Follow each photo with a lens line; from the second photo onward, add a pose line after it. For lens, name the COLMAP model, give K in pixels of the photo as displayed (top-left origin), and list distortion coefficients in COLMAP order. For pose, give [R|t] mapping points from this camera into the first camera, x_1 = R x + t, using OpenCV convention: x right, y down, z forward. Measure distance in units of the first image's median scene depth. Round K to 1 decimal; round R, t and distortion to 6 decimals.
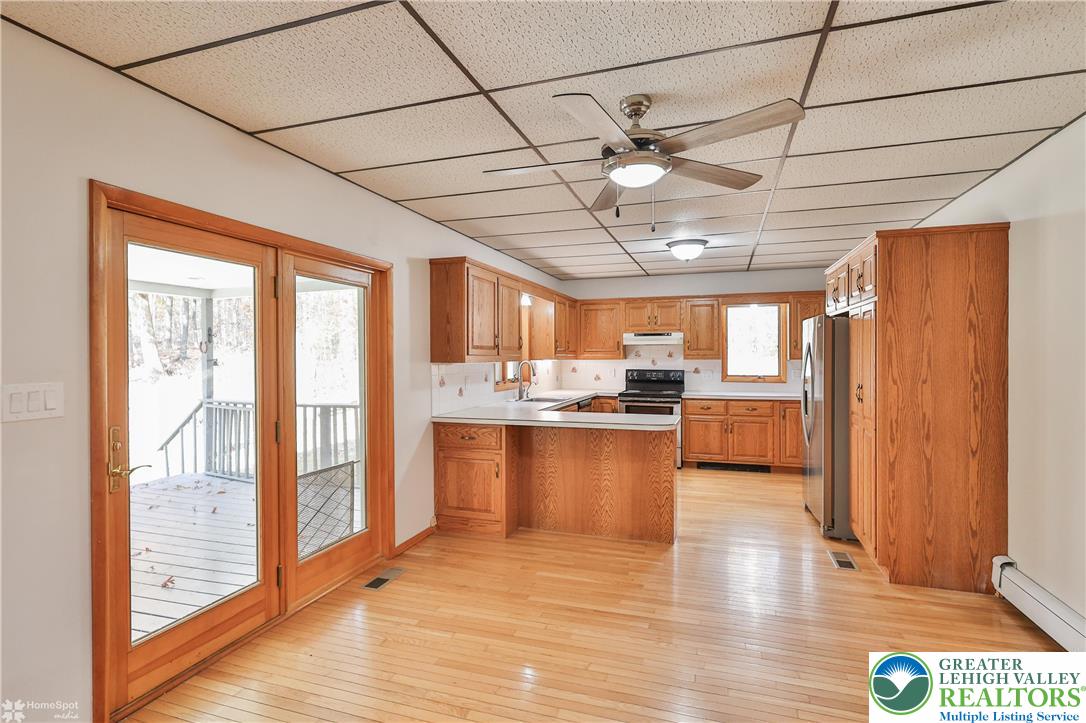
lens RADIAL K [[529.9, 0, 526.7], [0, 529.9, 357.5], [0, 0, 1]] dist [-0.000249, 0.000302]
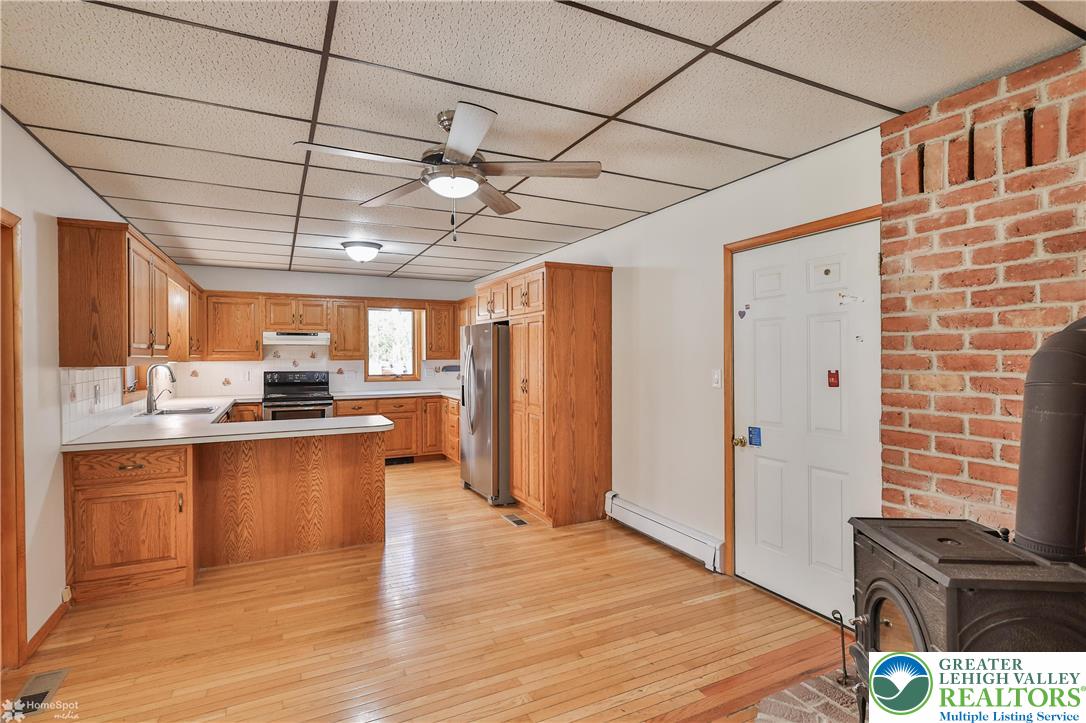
lens RADIAL K [[529.9, 0, 526.7], [0, 529.9, 357.5], [0, 0, 1]] dist [-0.000249, 0.000302]
pose [[0.715924, -0.002505, 0.698173, -0.230939], [0.003180, 0.999995, 0.000328, -0.001151], [-0.698171, 0.001985, 0.715929, 0.075913]]
